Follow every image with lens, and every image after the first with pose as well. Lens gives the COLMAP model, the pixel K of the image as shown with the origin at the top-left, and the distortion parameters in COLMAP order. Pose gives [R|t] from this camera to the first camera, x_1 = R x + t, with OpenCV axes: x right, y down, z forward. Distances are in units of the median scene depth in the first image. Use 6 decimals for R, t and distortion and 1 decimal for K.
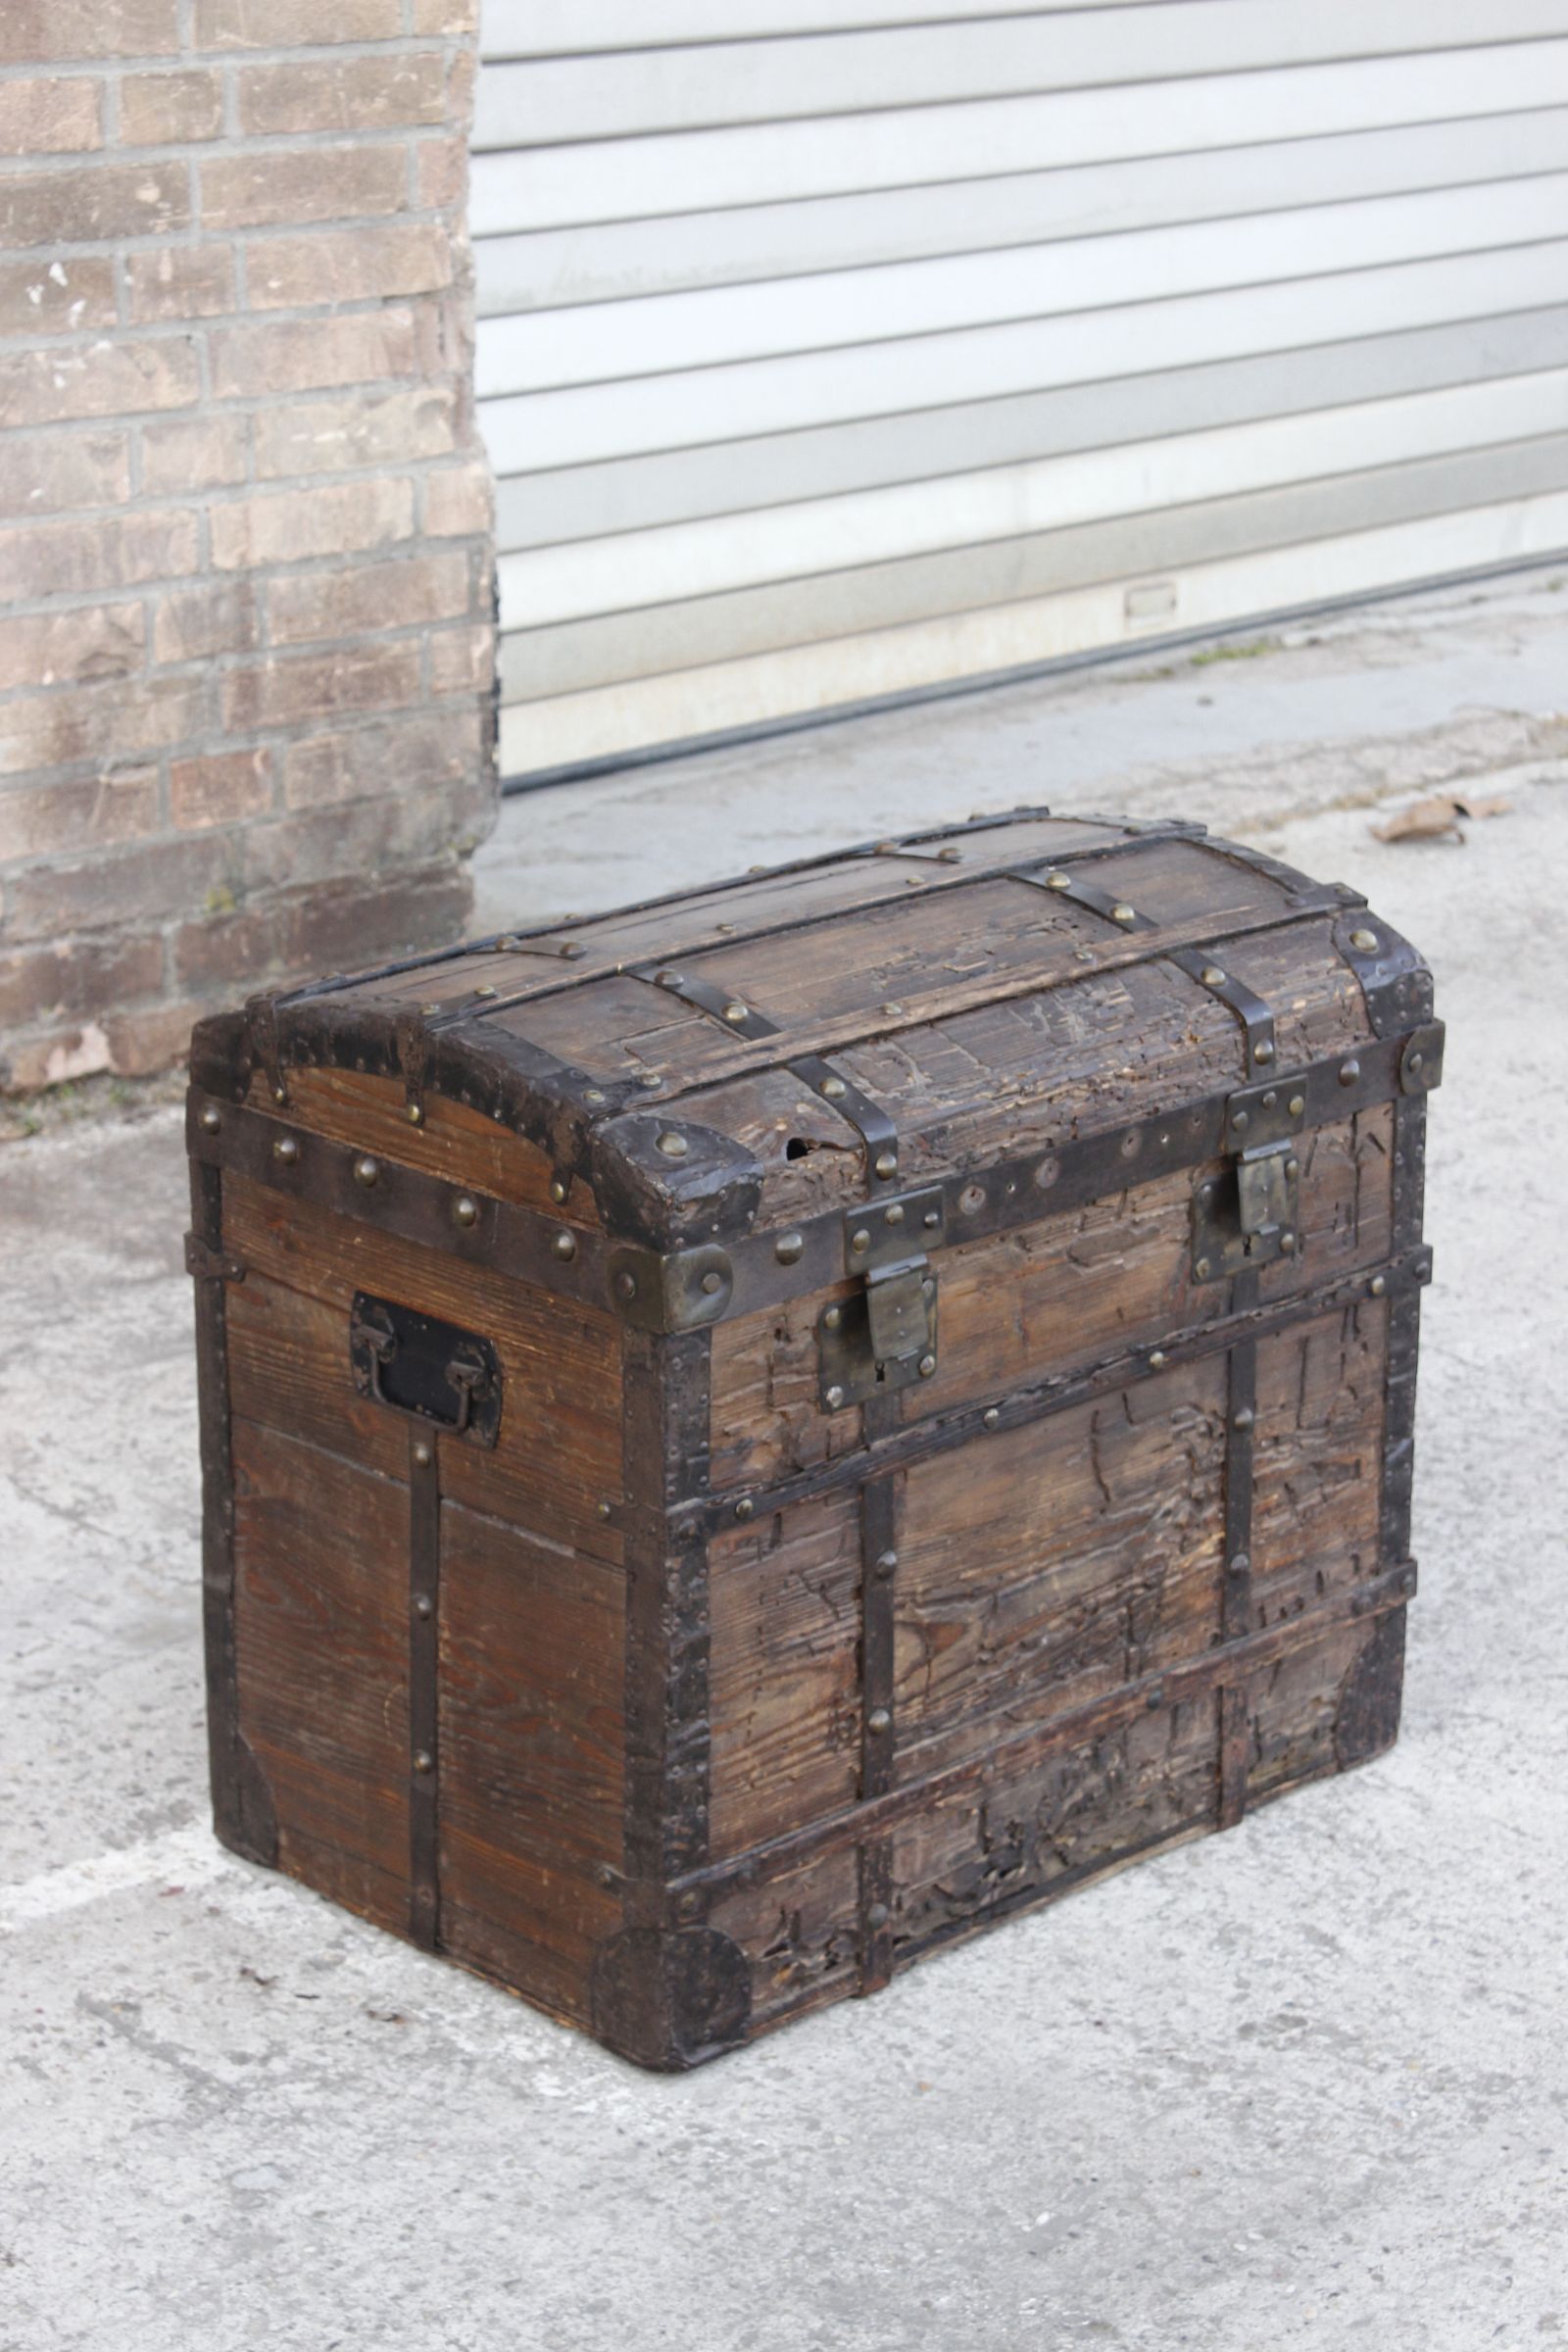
lens RADIAL K [[5010.5, 0, 713.4], [0, 5010.5, 1113.4], [0, 0, 1]] dist [0.069255, 0.000000]
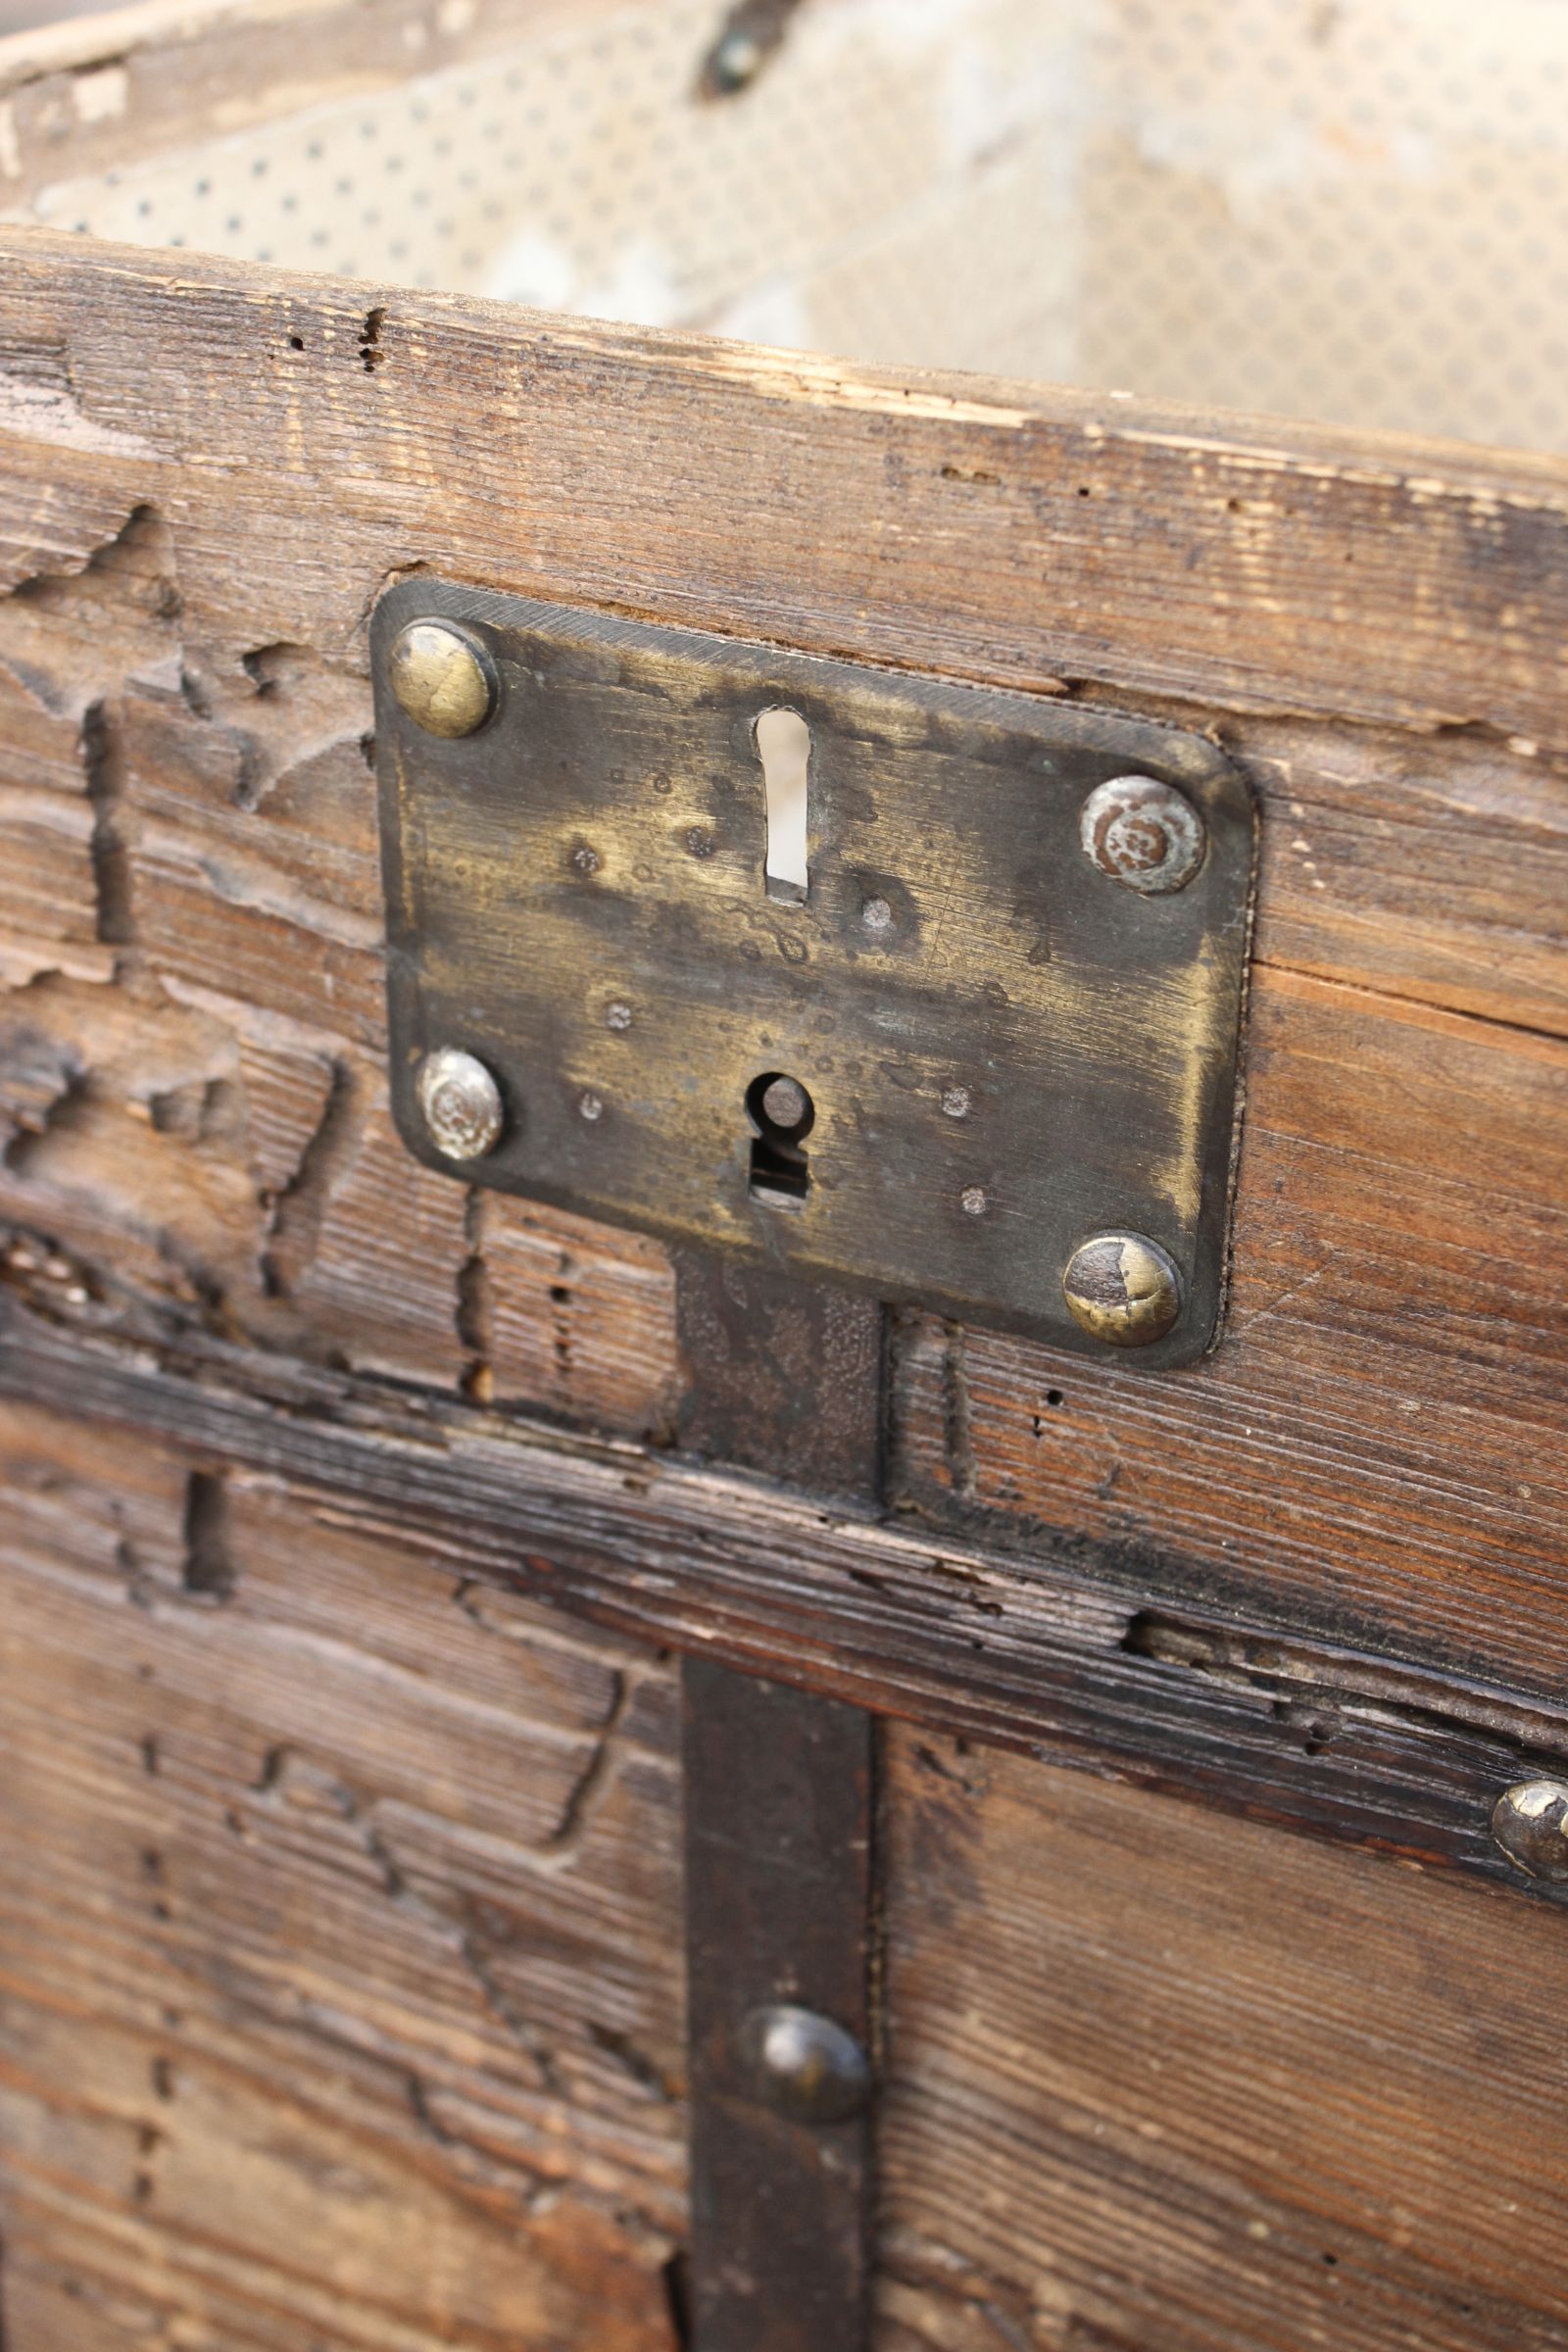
lens RADIAL K [[3483.3, 0, 784.6], [0, 3483.3, 1177.8], [0, 0, 1]] dist [-0.034692, 0.000000]
pose [[0.322260, 0.467250, -0.823302, 0.121119], [-0.294649, 0.876007, 0.381830, 0.005678], [0.899628, 0.119537, 0.419977, 0.858818]]
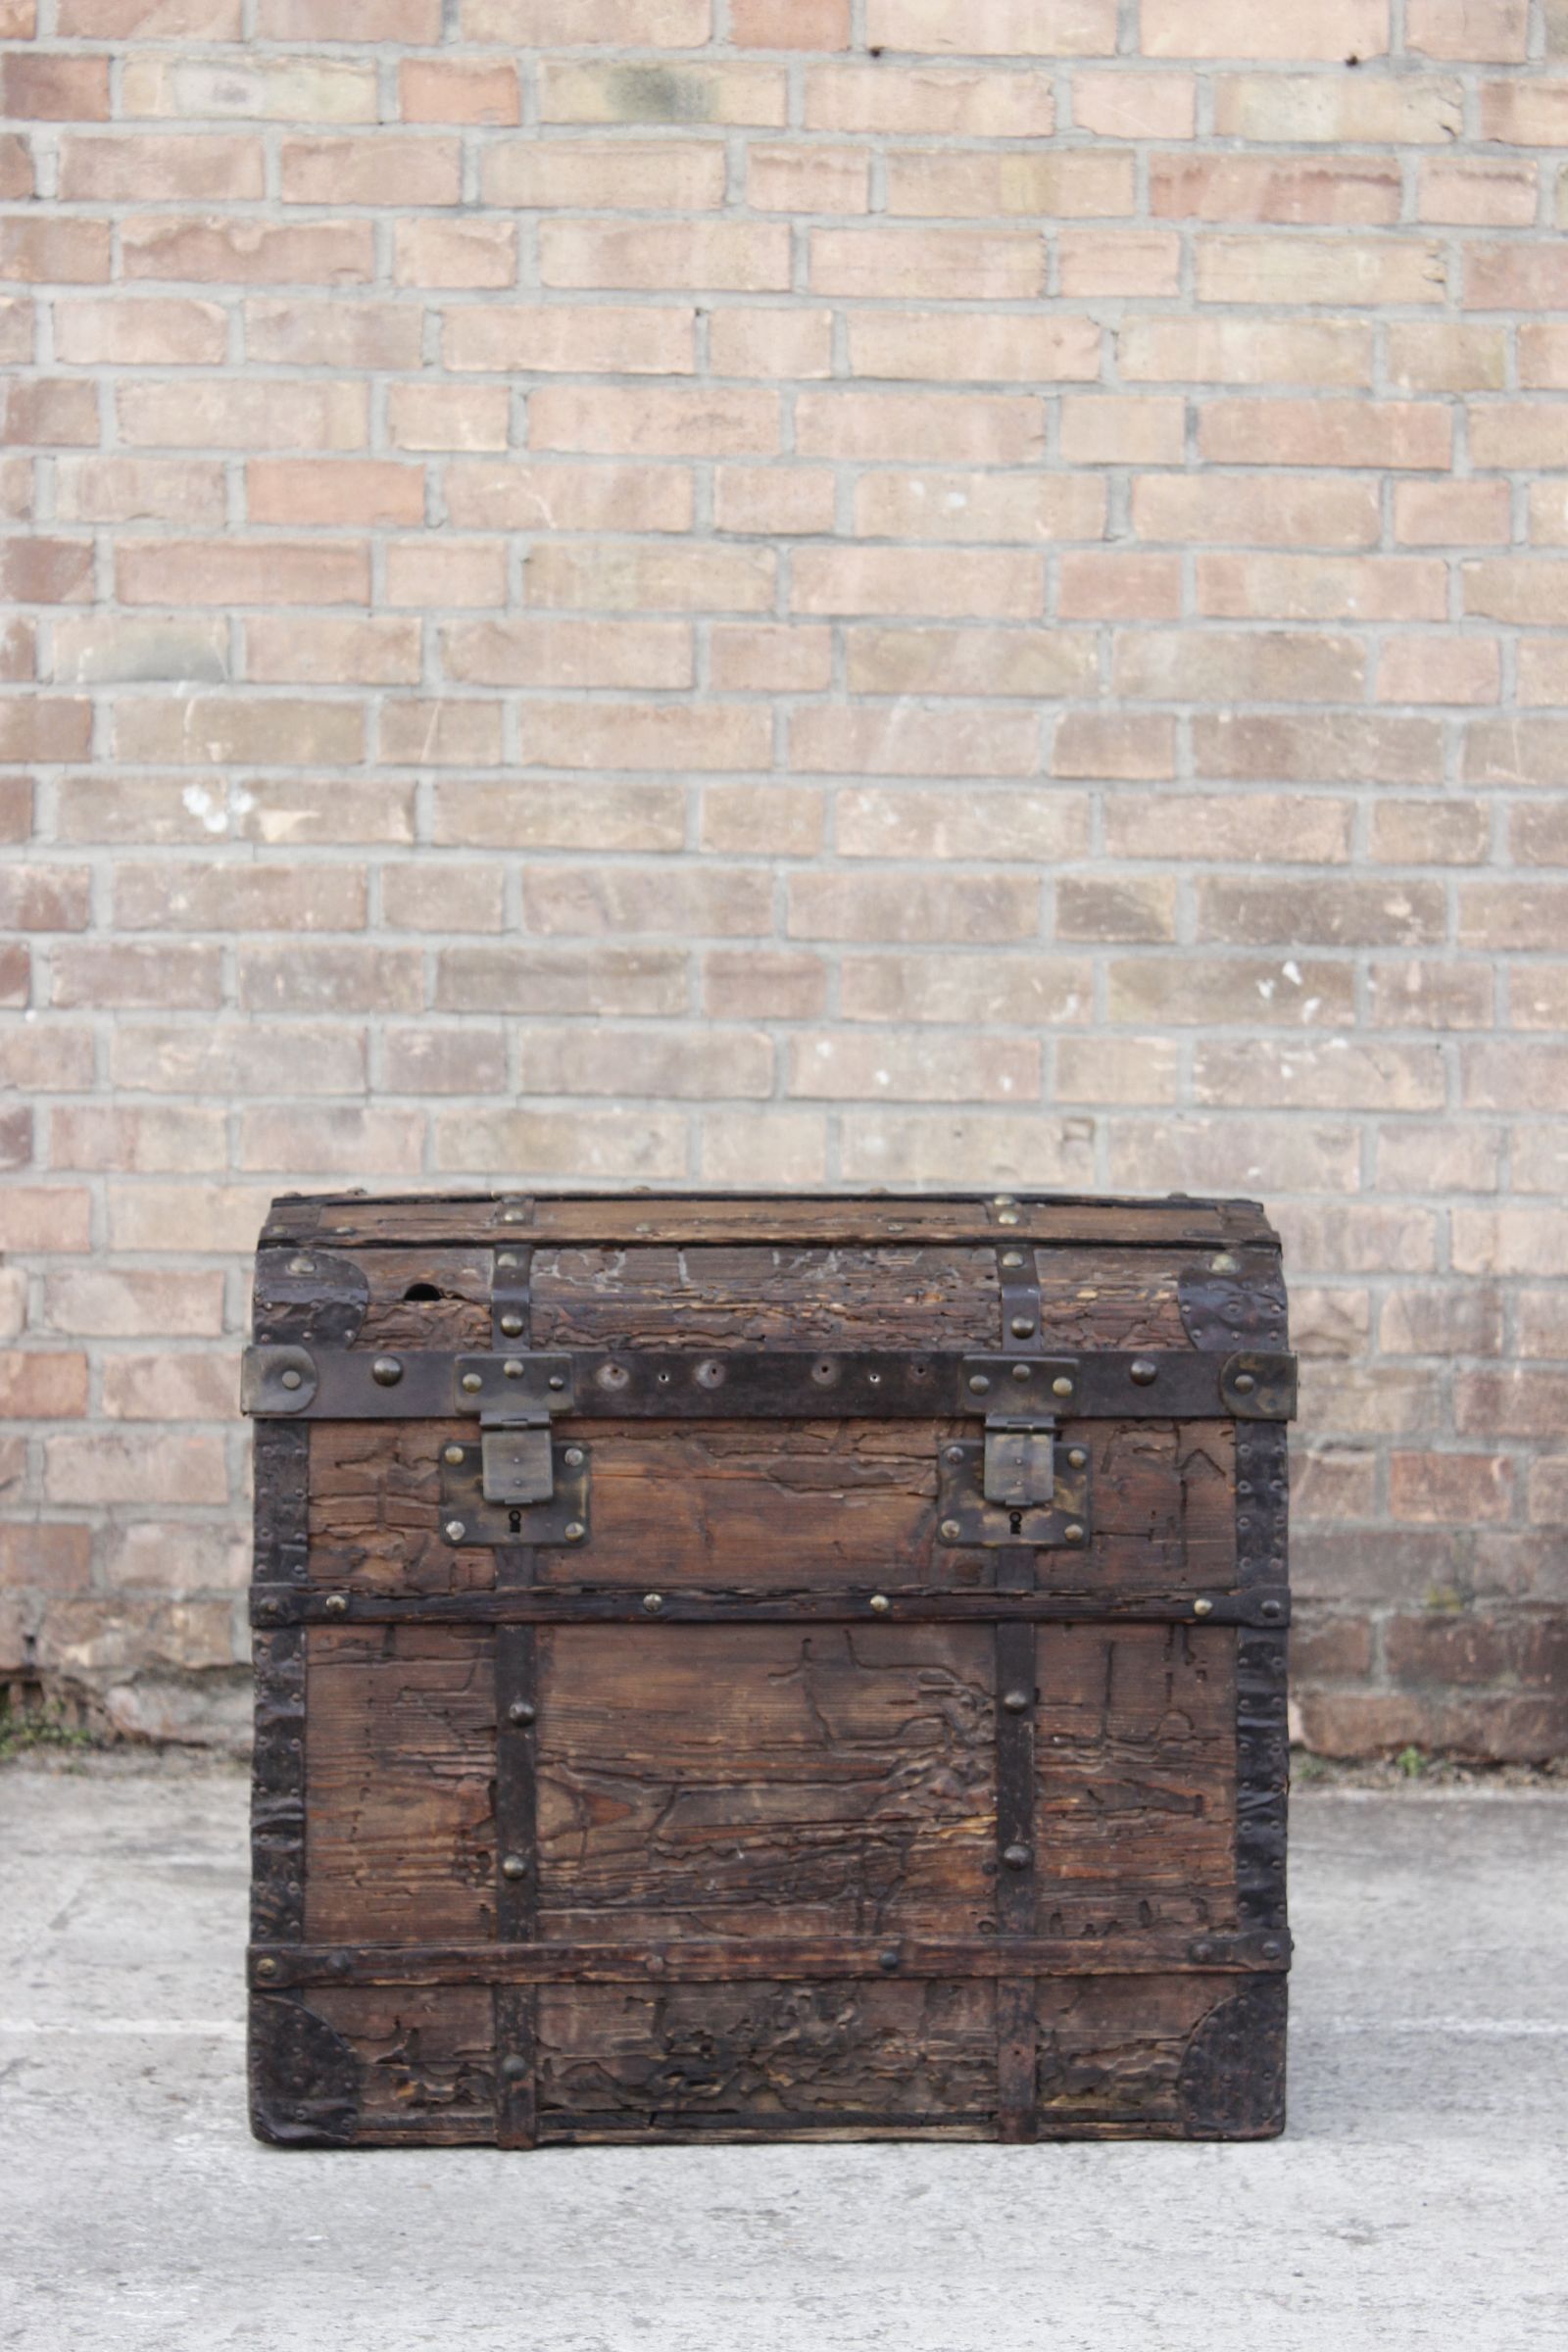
lens RADIAL K [[5480.0, 0, 792.2], [0, 5480.0, 1175.9], [0, 0, 1]] dist [0.090237, 0.000000]
pose [[0.747173, 0.018509, -0.664372, 0.795672], [-0.206794, 0.956469, -0.205921, 0.194103], [0.631640, 0.291246, 0.718475, 0.134586]]
